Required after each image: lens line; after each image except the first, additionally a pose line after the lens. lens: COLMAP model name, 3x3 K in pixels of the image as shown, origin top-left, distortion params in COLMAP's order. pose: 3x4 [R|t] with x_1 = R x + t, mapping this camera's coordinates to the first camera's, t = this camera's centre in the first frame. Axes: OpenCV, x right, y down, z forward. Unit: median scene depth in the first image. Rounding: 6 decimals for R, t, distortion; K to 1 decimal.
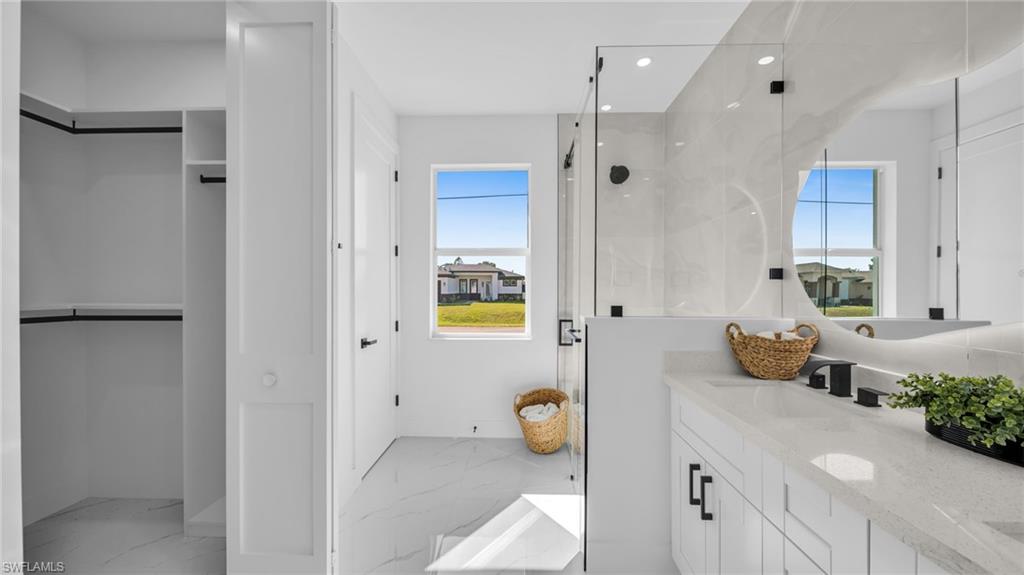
lens RADIAL K [[362.1, 0, 513.0], [0, 362.1, 289.4], [0, 0, 1]] dist [-0.004479, -0.000667]
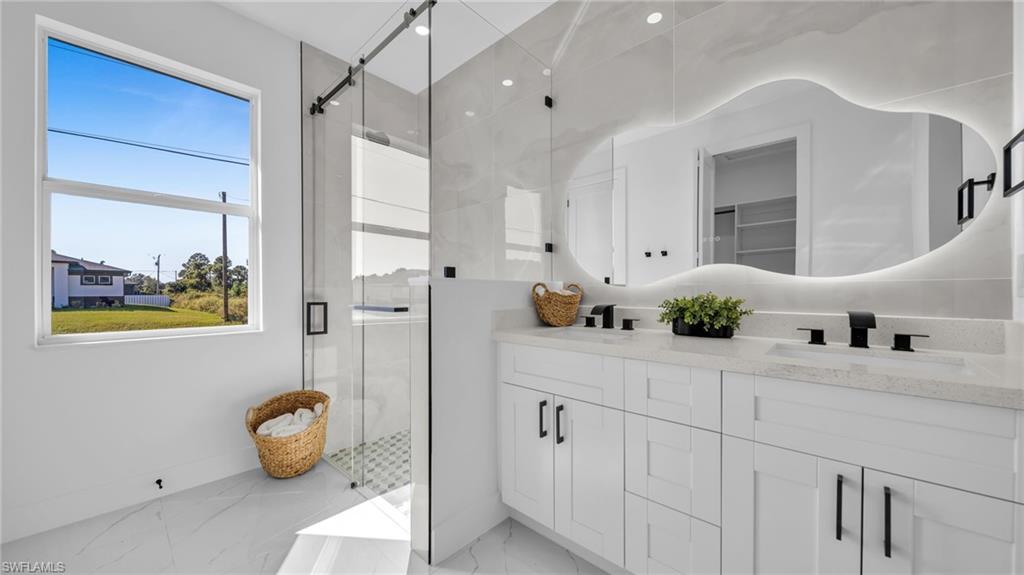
lens RADIAL K [[362.1, 0, 510.3], [0, 362.1, 293.8], [0, 0, 1]] dist [-0.004479, -0.000667]
pose [[0.649608, -0.005159, 0.760252, -0.199594], [0.002658, 0.999986, 0.004515, 0.067765], [-0.760264, -0.000912, 0.649613, 0.162962]]
